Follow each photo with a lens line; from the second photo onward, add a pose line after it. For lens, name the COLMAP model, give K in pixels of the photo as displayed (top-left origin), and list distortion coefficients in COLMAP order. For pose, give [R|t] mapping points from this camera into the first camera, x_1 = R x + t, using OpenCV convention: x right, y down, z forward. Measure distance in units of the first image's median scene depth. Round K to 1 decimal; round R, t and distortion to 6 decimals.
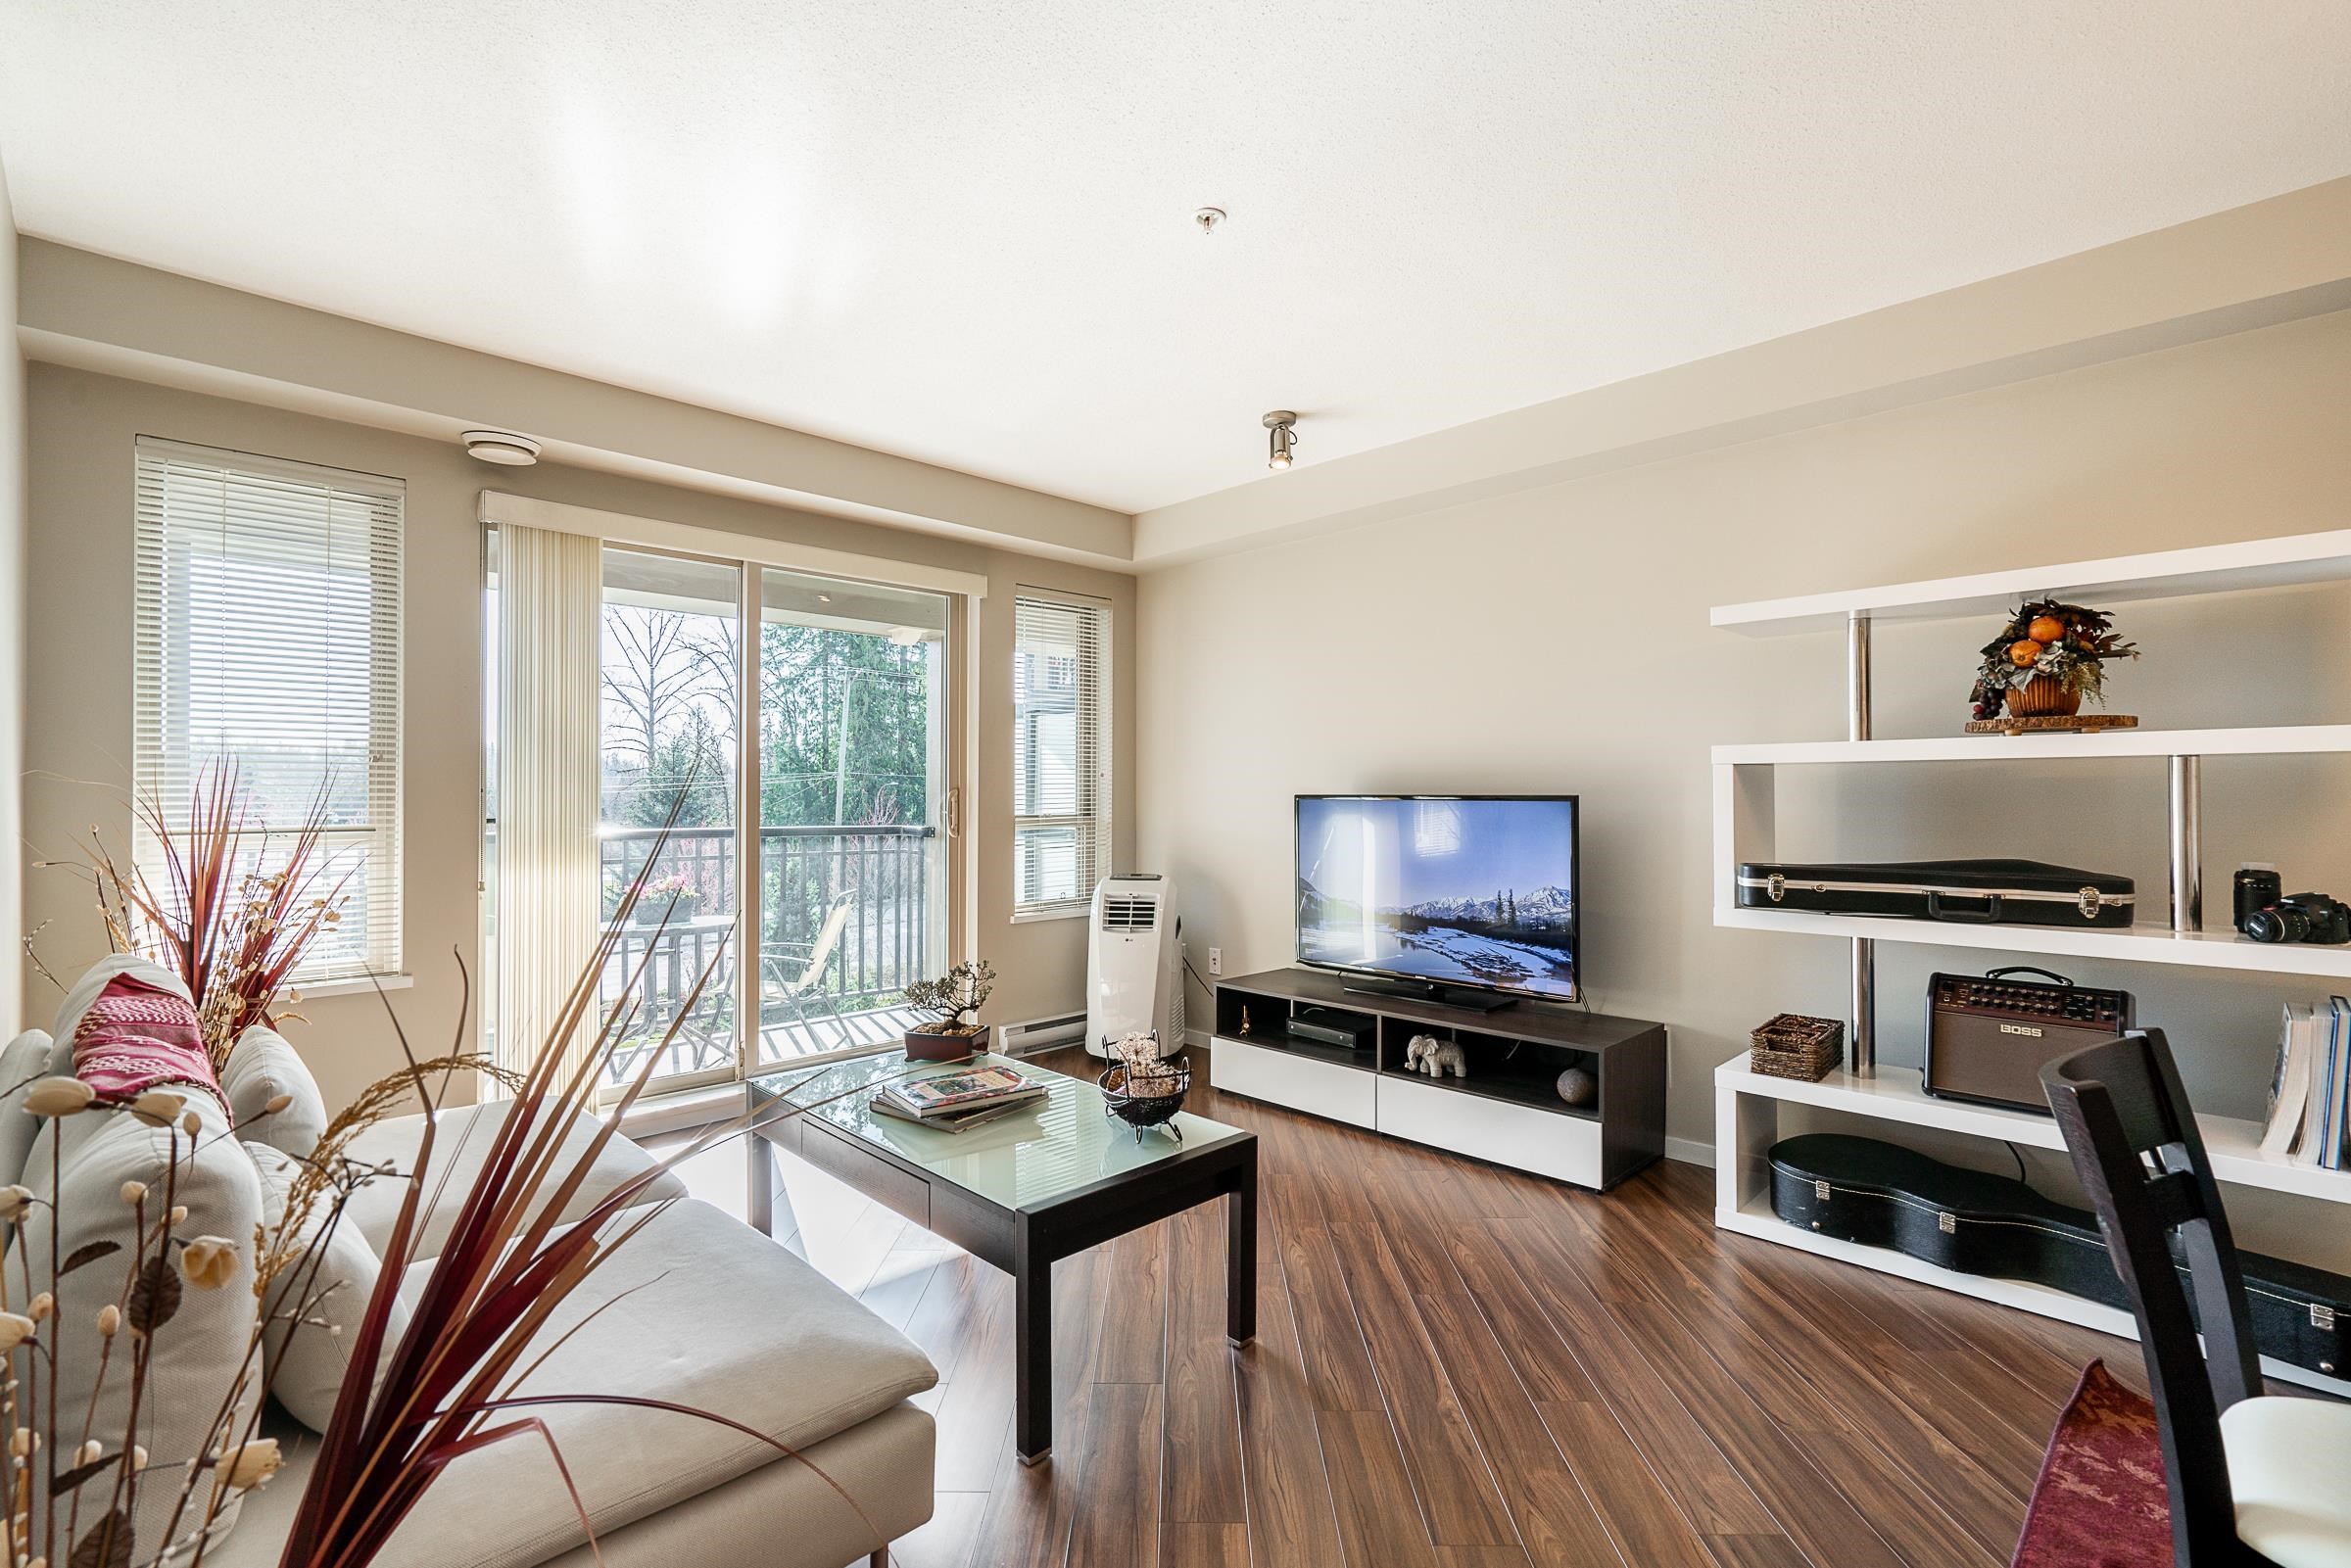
lens RADIAL K [[1050.7, 0, 1174.2], [0, 1050.7, 788.0], [0, 0, 1]] dist [-0.004507, 0.001642]
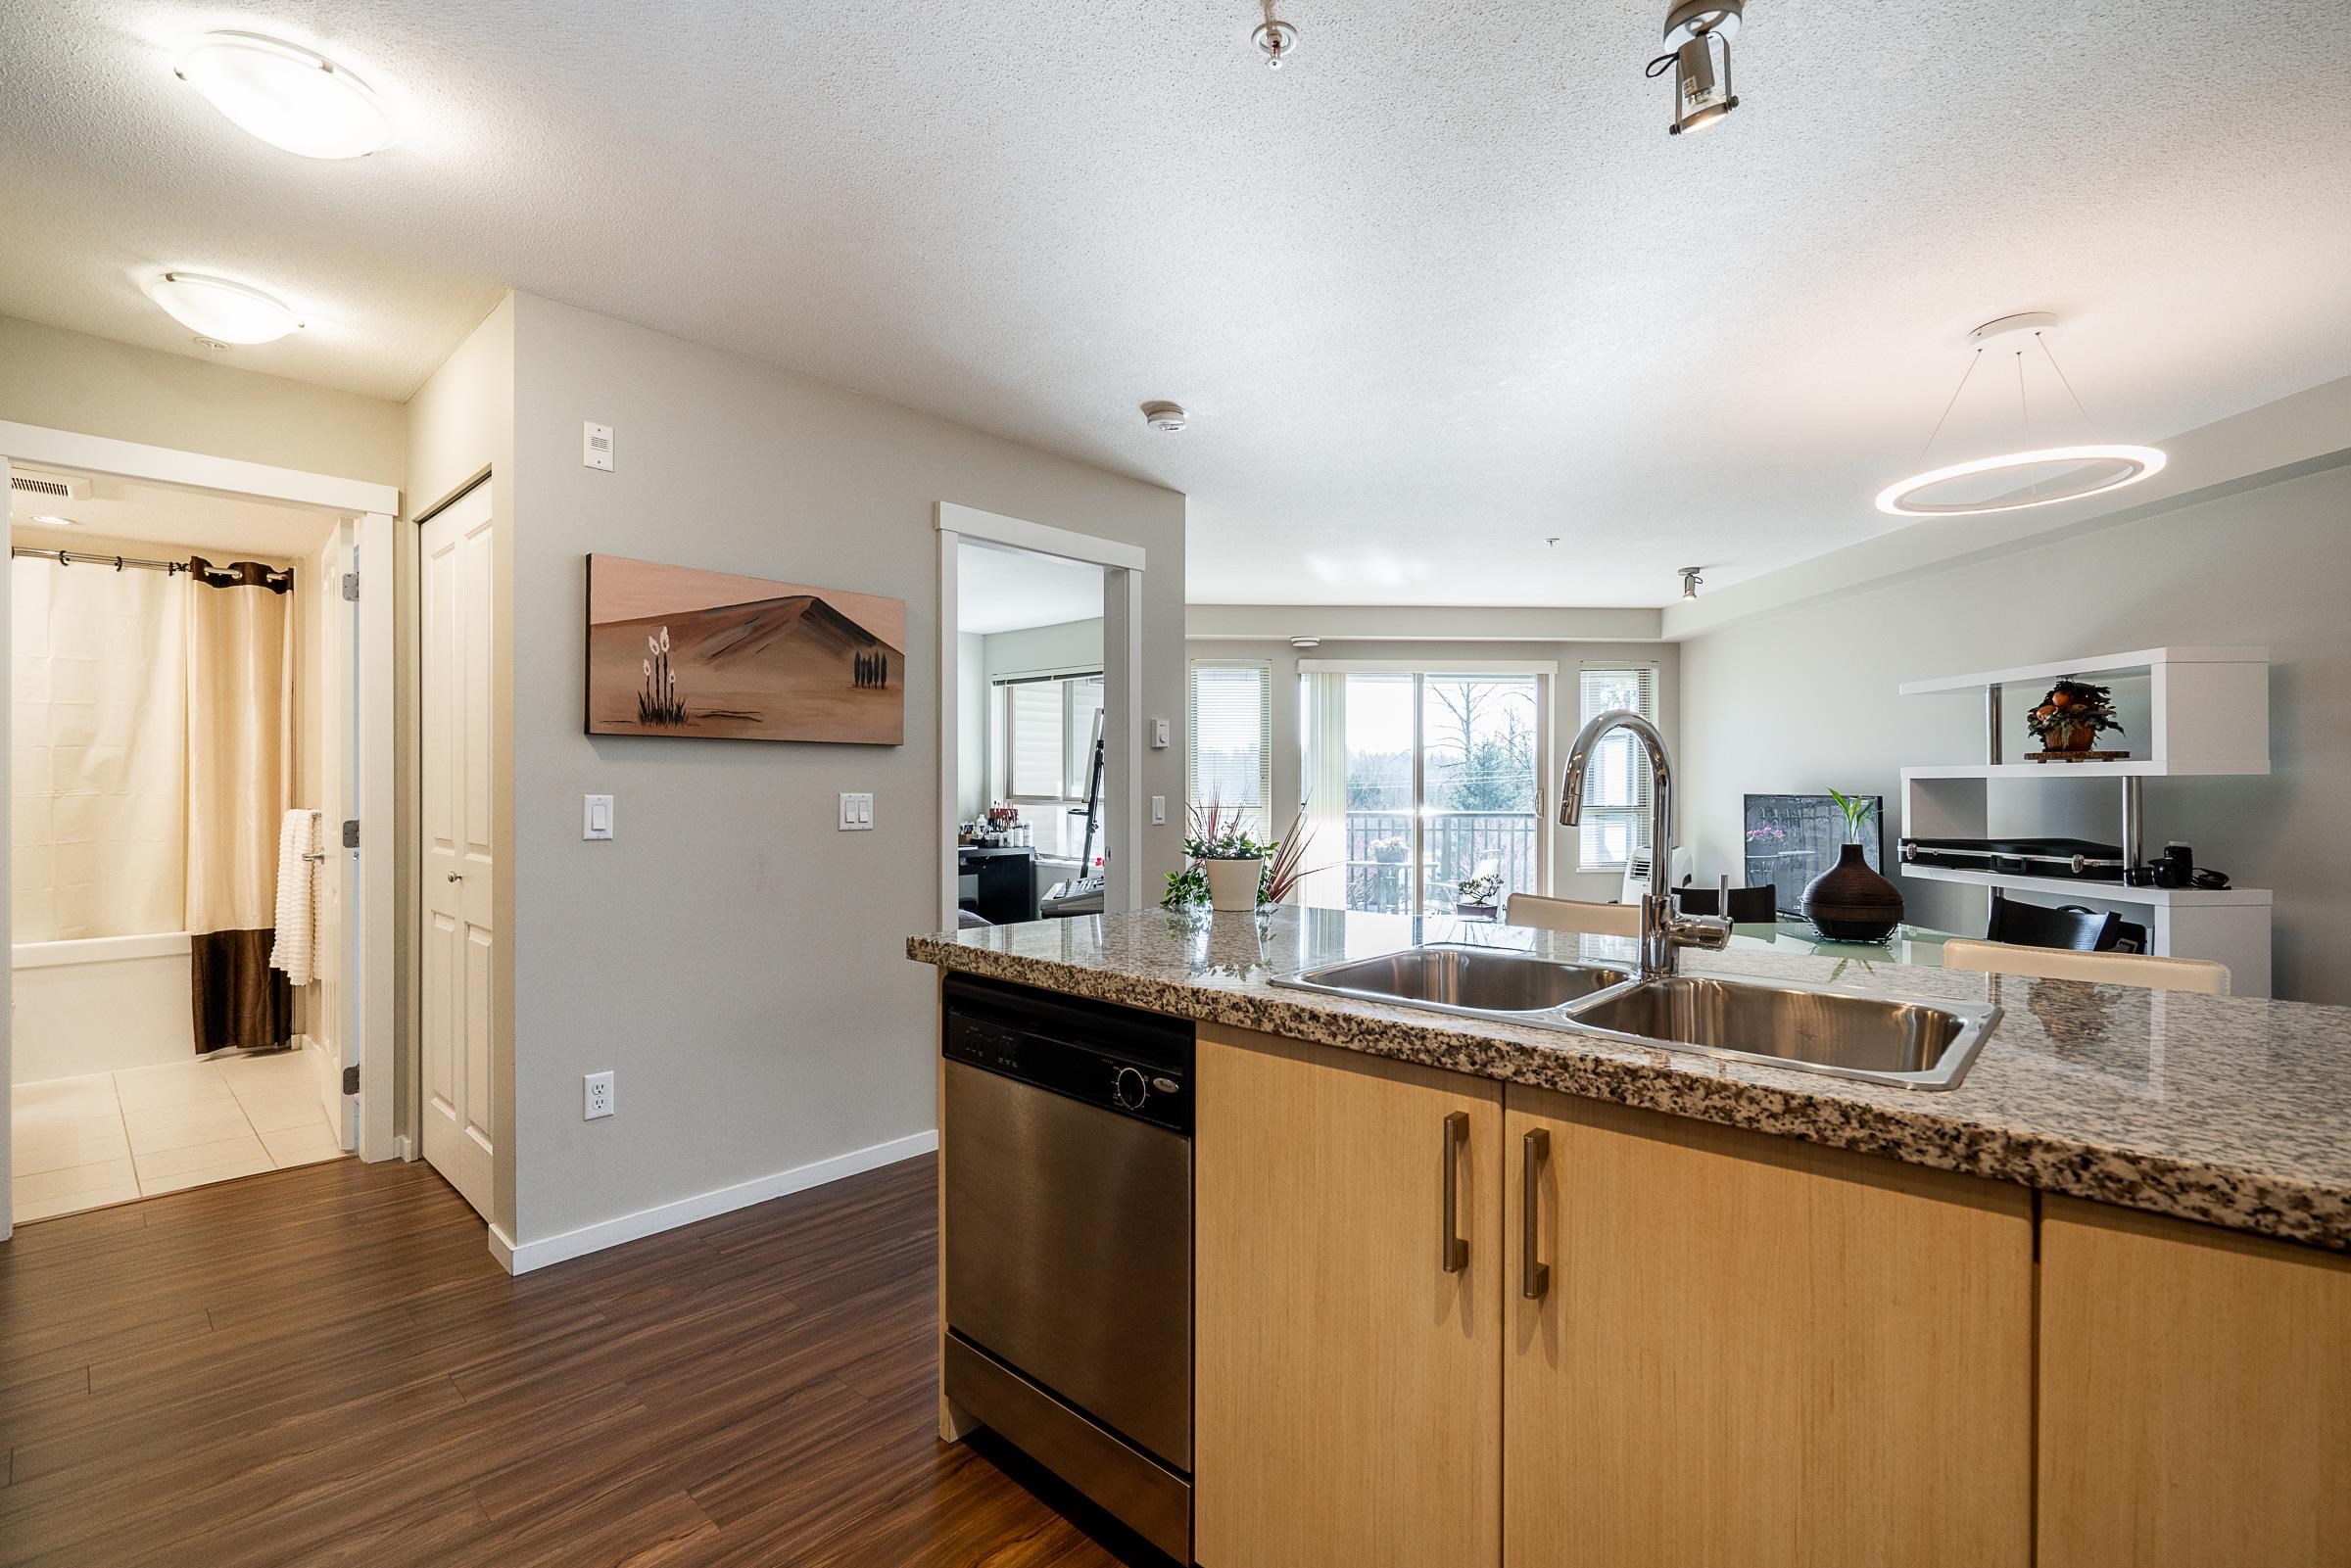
lens RADIAL K [[1047.9, 0, 1176.6], [0, 1047.9, 786.3], [0, 0, 1]] dist [-0.008431, 0.004512]
pose [[0.738963, 0.000022, -0.673745, 0.685027], [0.004113, 0.999981, 0.004543, -0.019590], [0.673733, -0.006128, 0.738950, -0.872682]]
